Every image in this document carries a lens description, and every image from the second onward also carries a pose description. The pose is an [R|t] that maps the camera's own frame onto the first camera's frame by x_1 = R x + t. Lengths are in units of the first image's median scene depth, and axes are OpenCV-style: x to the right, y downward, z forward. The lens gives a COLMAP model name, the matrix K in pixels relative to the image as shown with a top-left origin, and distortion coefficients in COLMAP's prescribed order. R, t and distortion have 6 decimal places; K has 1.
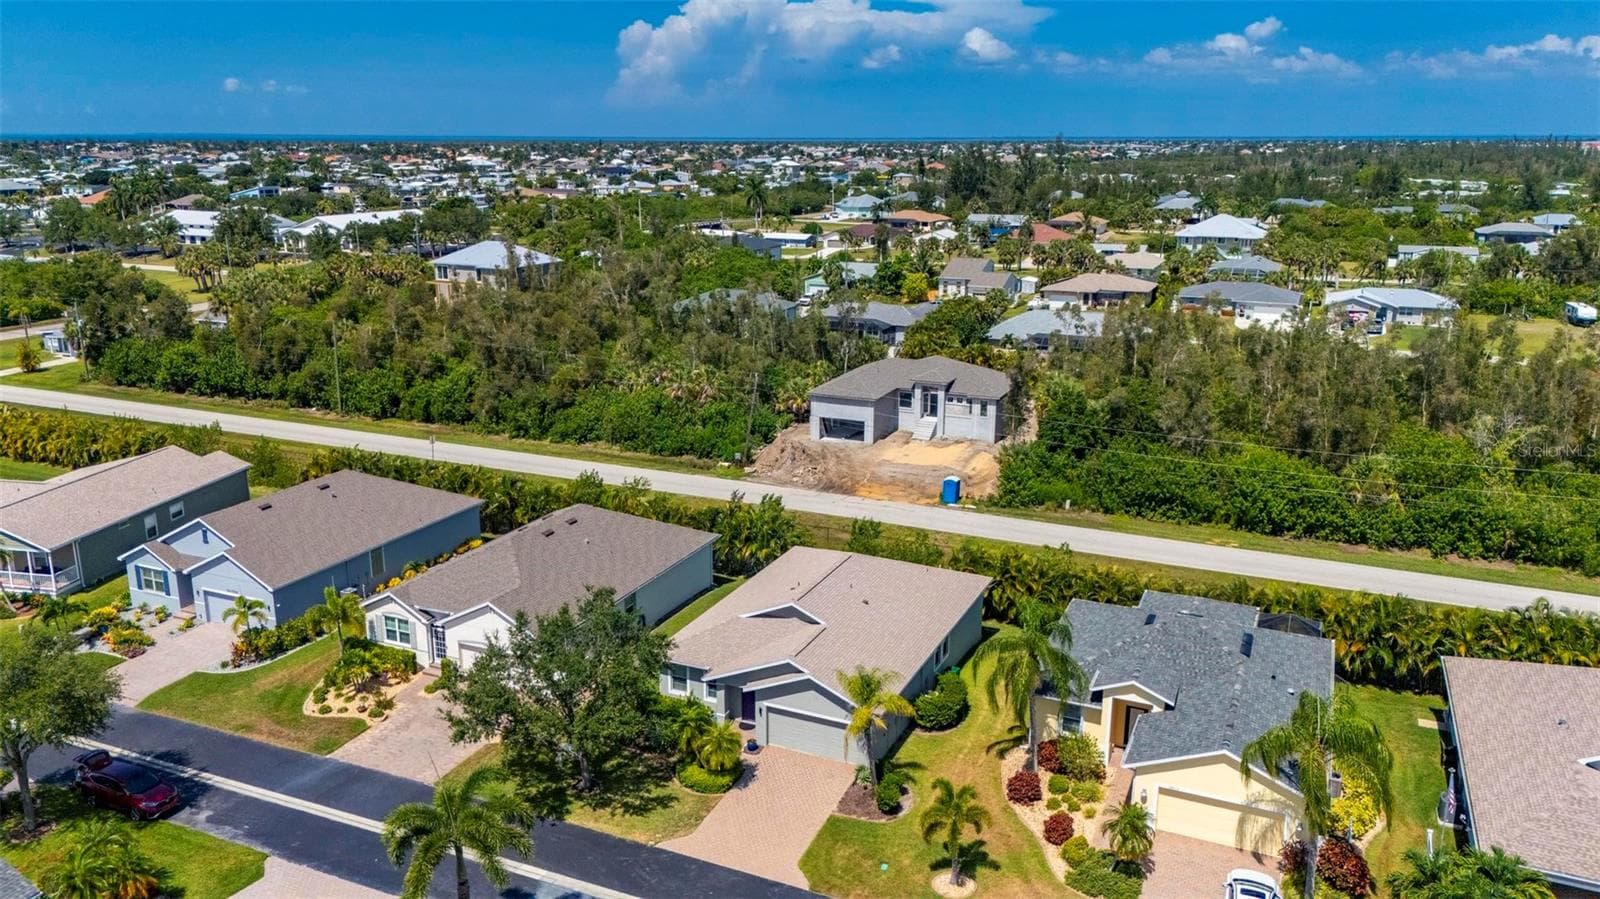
lens RADIAL K [[1170.4, 0, 802.9], [0, 1170.4, 455.4], [0, 0, 1]] dist [0.076711, -0.086904]
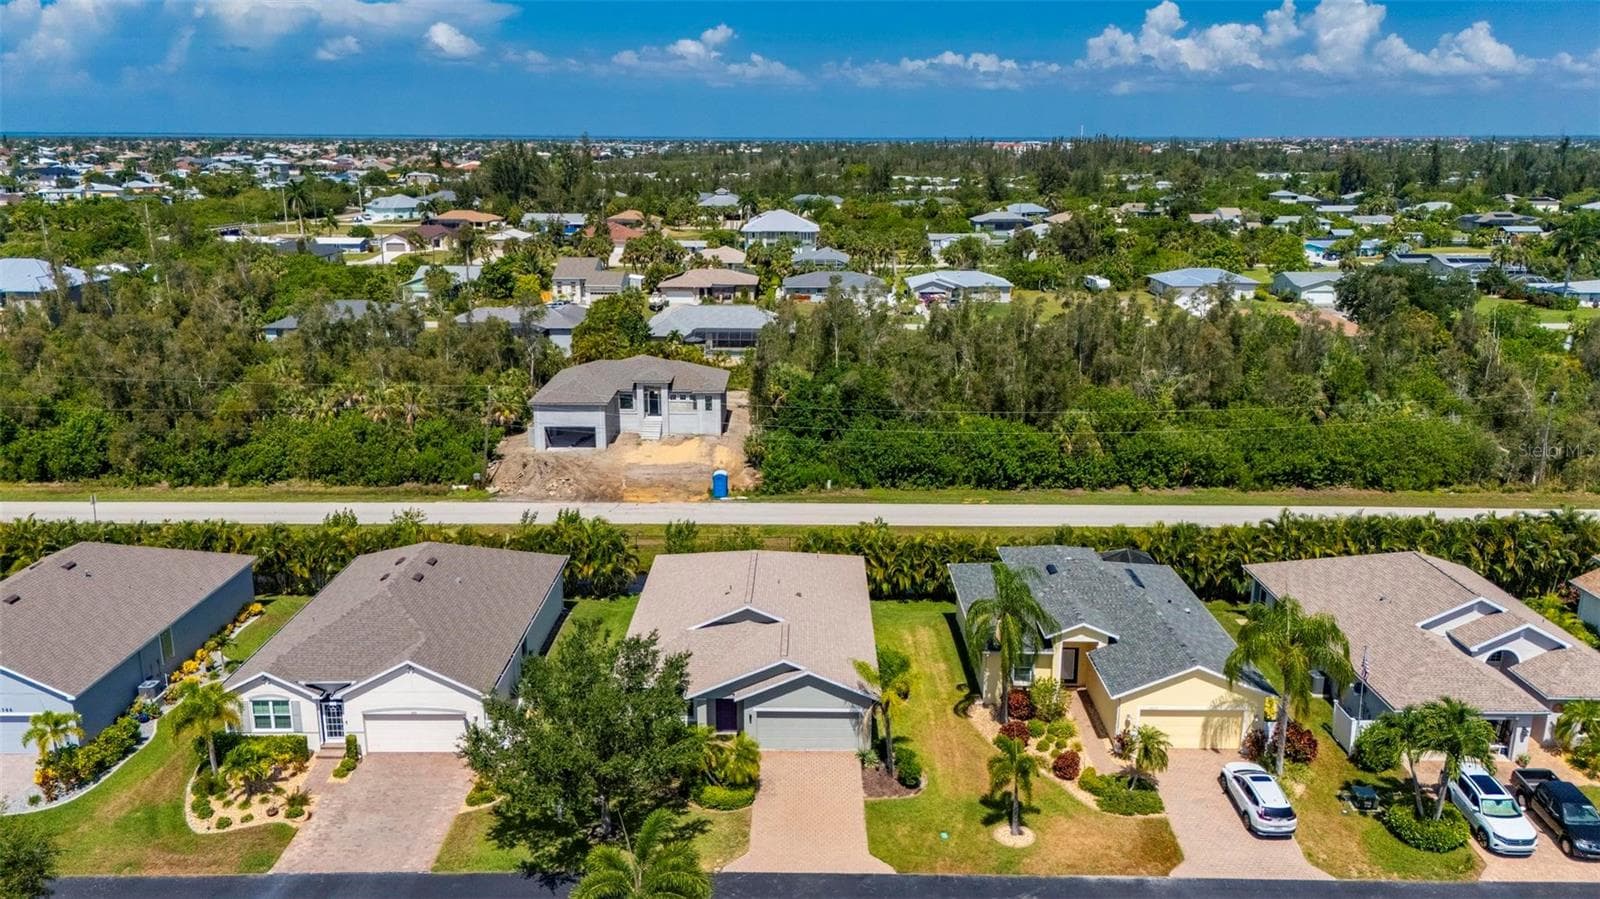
lens RADIAL K [[1170.4, 0, 802.9], [0, 1170.4, 455.4], [0, 0, 1]] dist [0.076711, -0.086904]
pose [[0.912713, -0.106865, 0.394380, -0.254521], [0.106410, 0.994054, 0.023094, -0.013665], [-0.394503, 0.020887, 0.918657, 0.051013]]
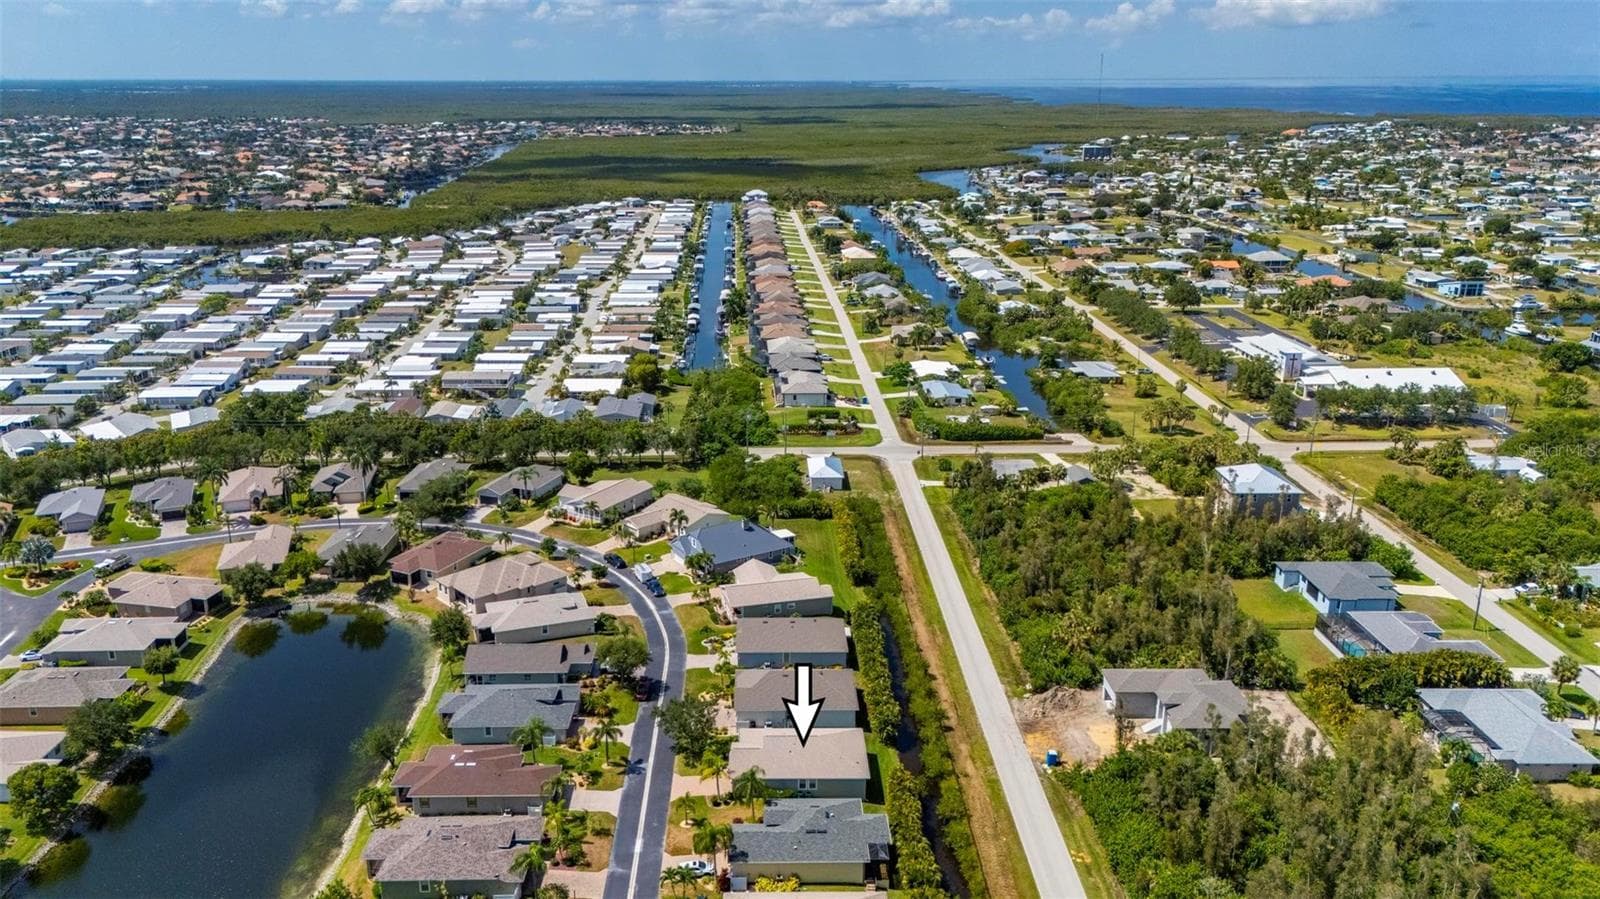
lens RADIAL K [[1170.4, 0, 802.9], [0, 1170.4, 455.4], [0, 0, 1]] dist [0.076711, -0.086904]
pose [[0.435636, 0.277733, -0.856204, 1.687028], [-0.240378, 0.952558, 0.186684, -0.803252], [0.867433, 0.124486, 0.481730, -0.291271]]
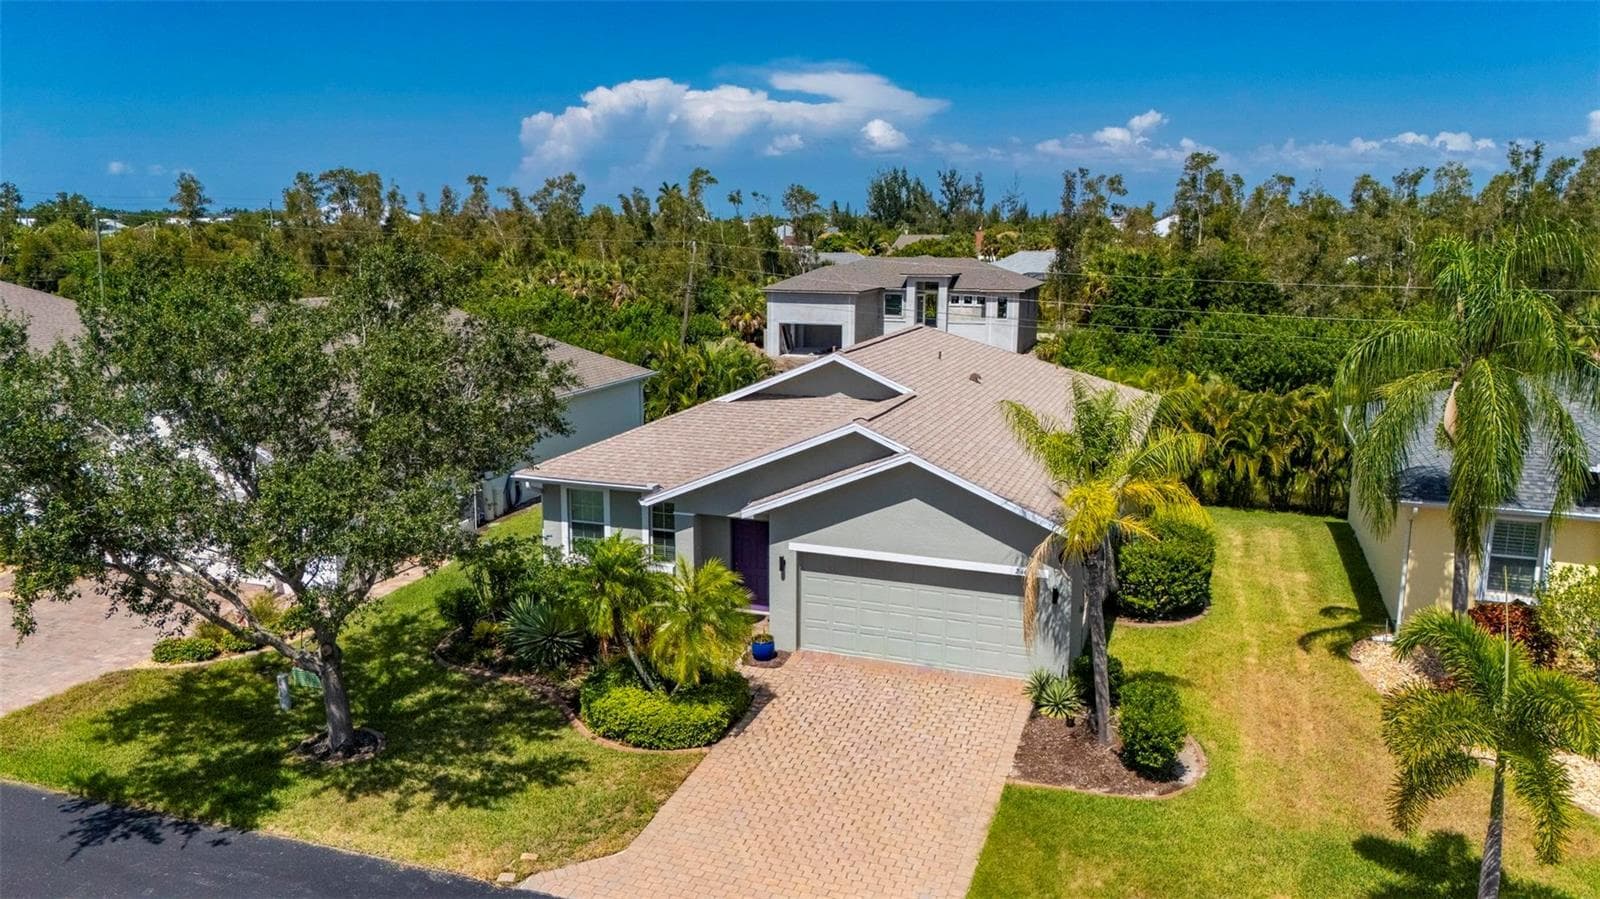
lens RADIAL K [[1176.3, 0, 800.0], [0, 1176.3, 449.5], [0, 0, 1]] dist [0.054413, -0.042199]
pose [[0.997006, -0.014816, 0.075894, -0.043160], [0.020439, 0.997059, -0.073862, 0.146069], [-0.074576, 0.075192, 0.994376, 0.405965]]
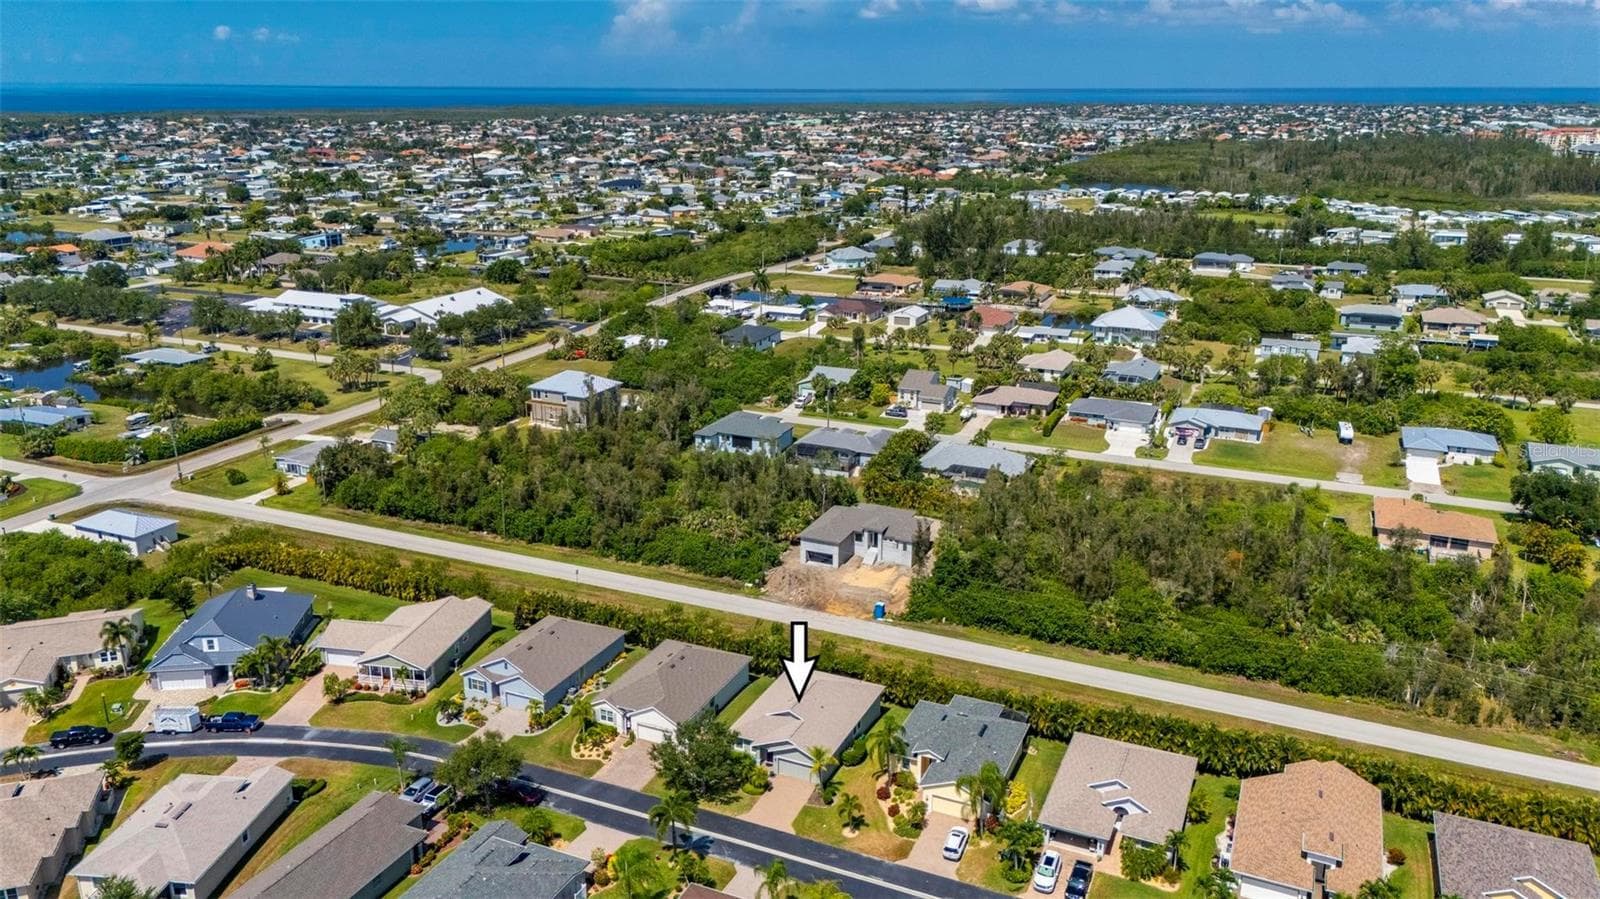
lens RADIAL K [[1170.4, 0, 802.9], [0, 1170.4, 455.4], [0, 0, 1]] dist [0.076711, -0.086904]
pose [[0.999998, -0.000170, 0.001981, 0.010096], [0.000089, 0.999160, 0.040971, -0.342303], [-0.001986, -0.040971, 0.999158, -0.932238]]
